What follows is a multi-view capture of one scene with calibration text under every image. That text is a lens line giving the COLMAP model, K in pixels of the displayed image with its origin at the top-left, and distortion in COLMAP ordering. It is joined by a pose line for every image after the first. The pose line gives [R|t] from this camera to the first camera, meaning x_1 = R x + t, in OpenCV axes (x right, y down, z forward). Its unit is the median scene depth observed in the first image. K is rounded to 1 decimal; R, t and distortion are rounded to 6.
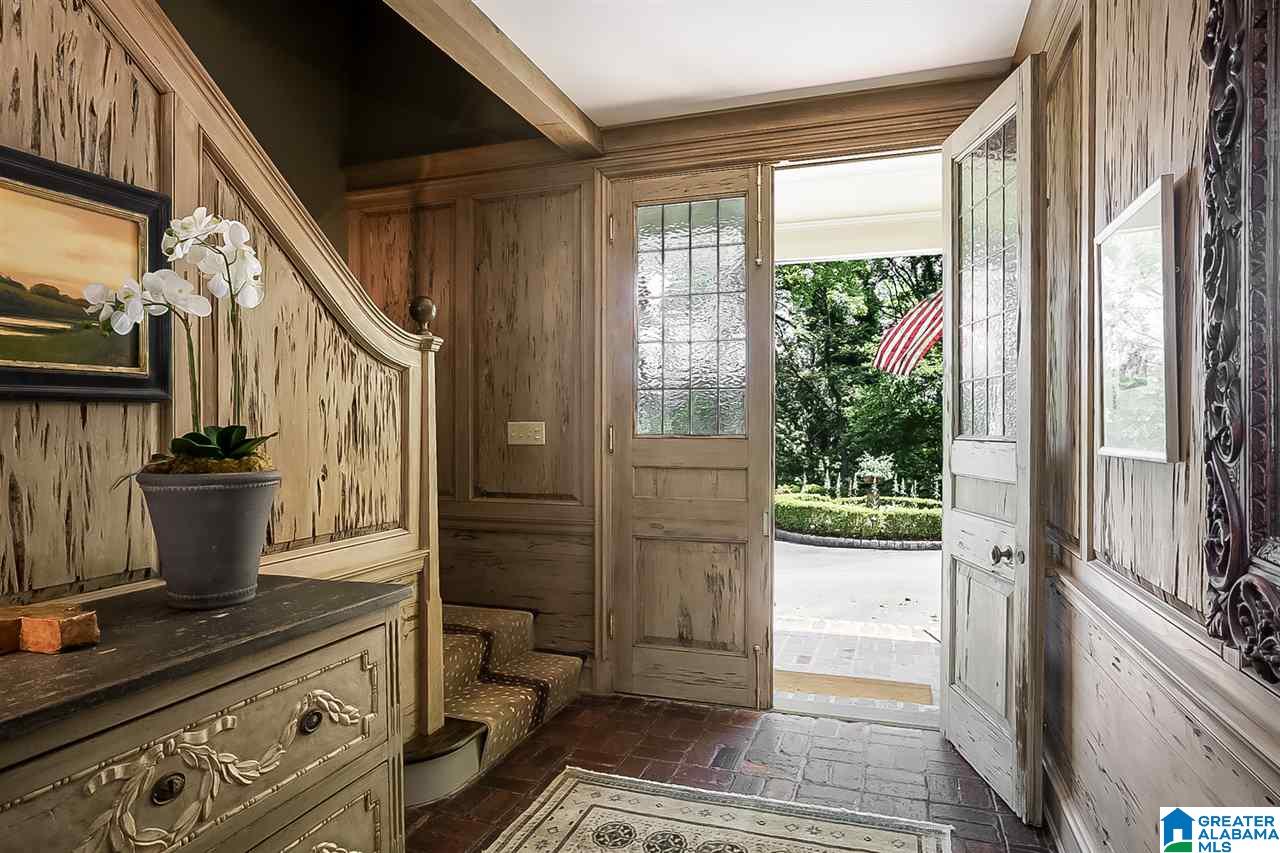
lens RADIAL K [[789.8, 0, 611.8], [0, 789.8, 435.1], [0, 0, 1]] dist [-0.026524, 0.006424]
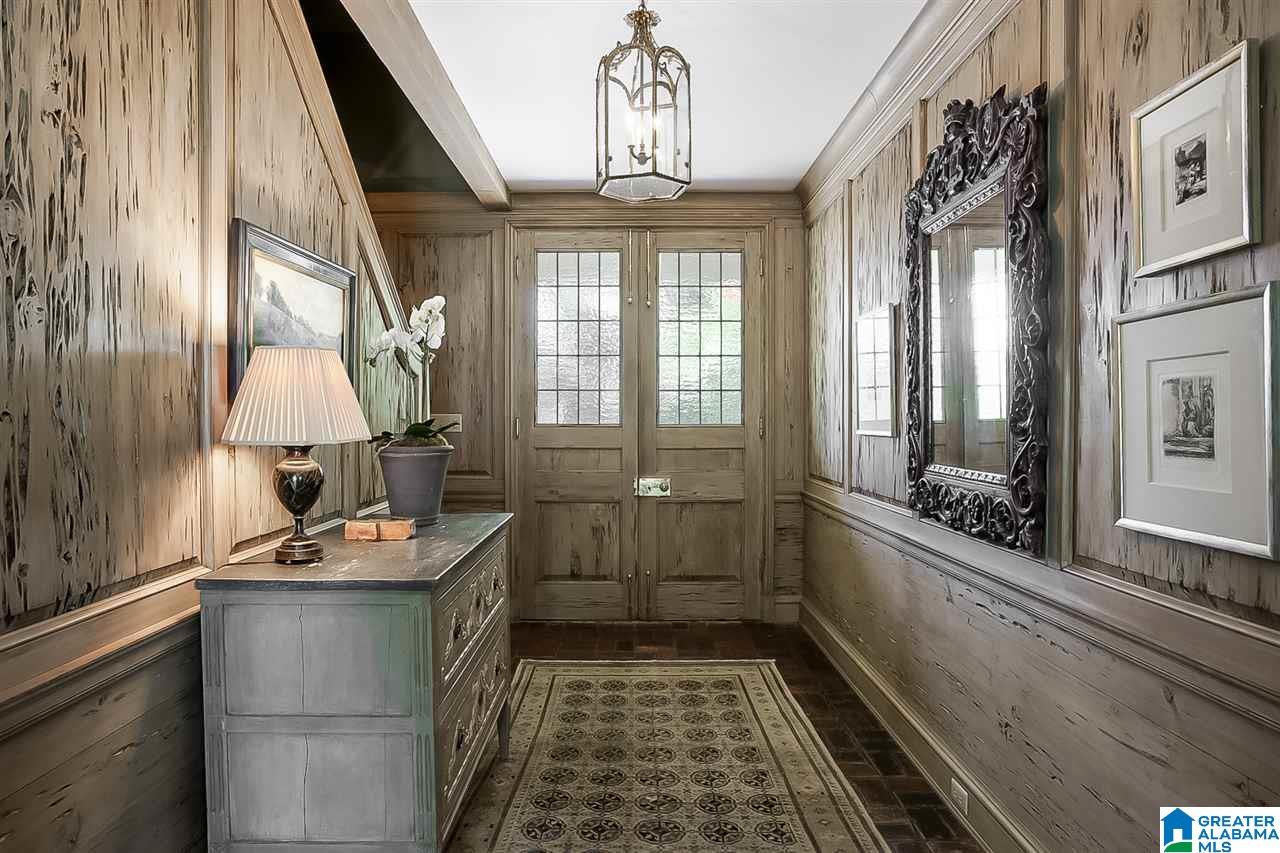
lens RADIAL K [[789.8, 0, 639.7], [0, 789.8, 425.9], [0, 0, 1]] dist [-0.026524, 0.006424]
pose [[0.942134, -0.004213, 0.335210, -0.256000], [0.003582, 0.999990, 0.002500, -0.000282], [-0.335217, -0.001155, 0.942140, -0.311993]]
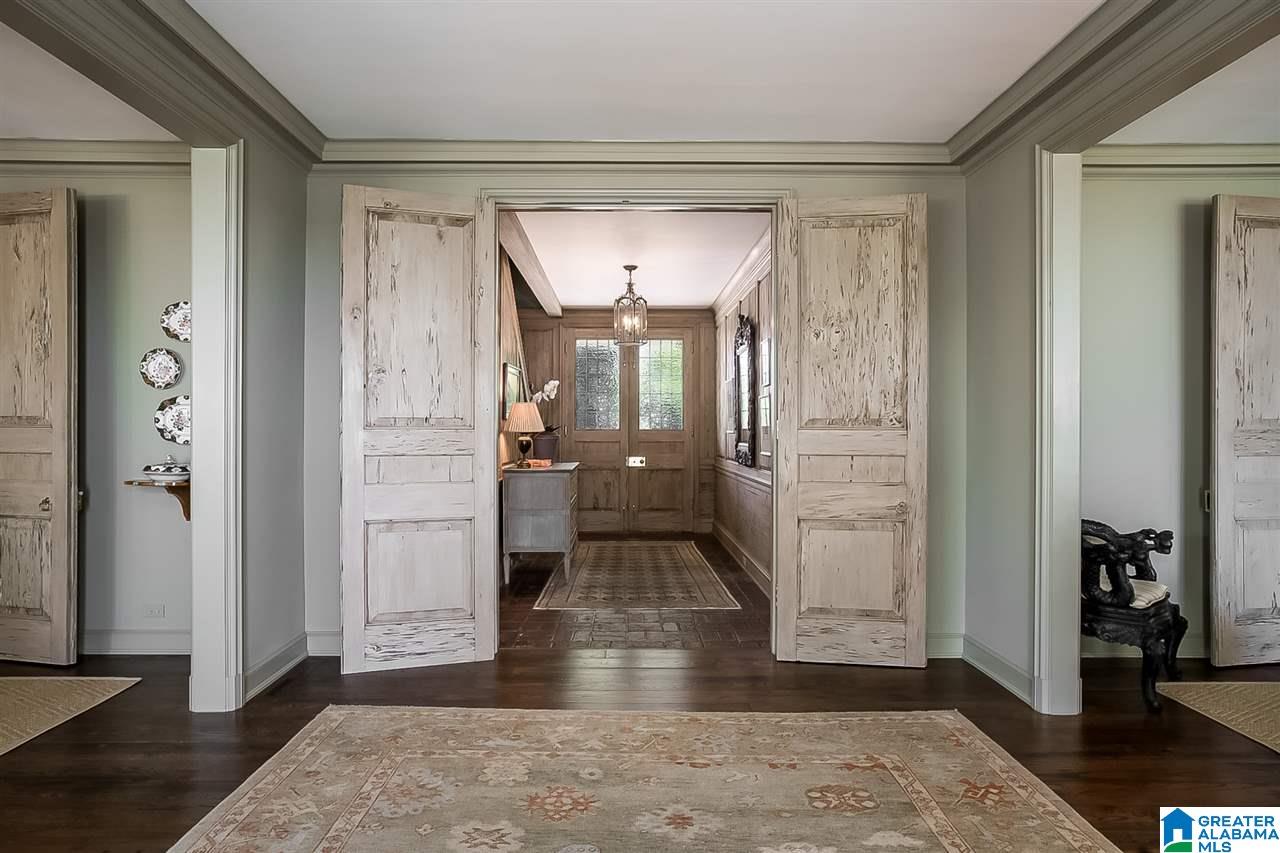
lens RADIAL K [[789.8, 0, 635.3], [0, 789.8, 428.0], [0, 0, 1]] dist [-0.026524, 0.006424]
pose [[0.940548, 0.001950, 0.339656, -0.664454], [0.001058, 0.999962, -0.008669, 0.019002], [-0.339660, 0.008513, 0.940510, -1.479895]]
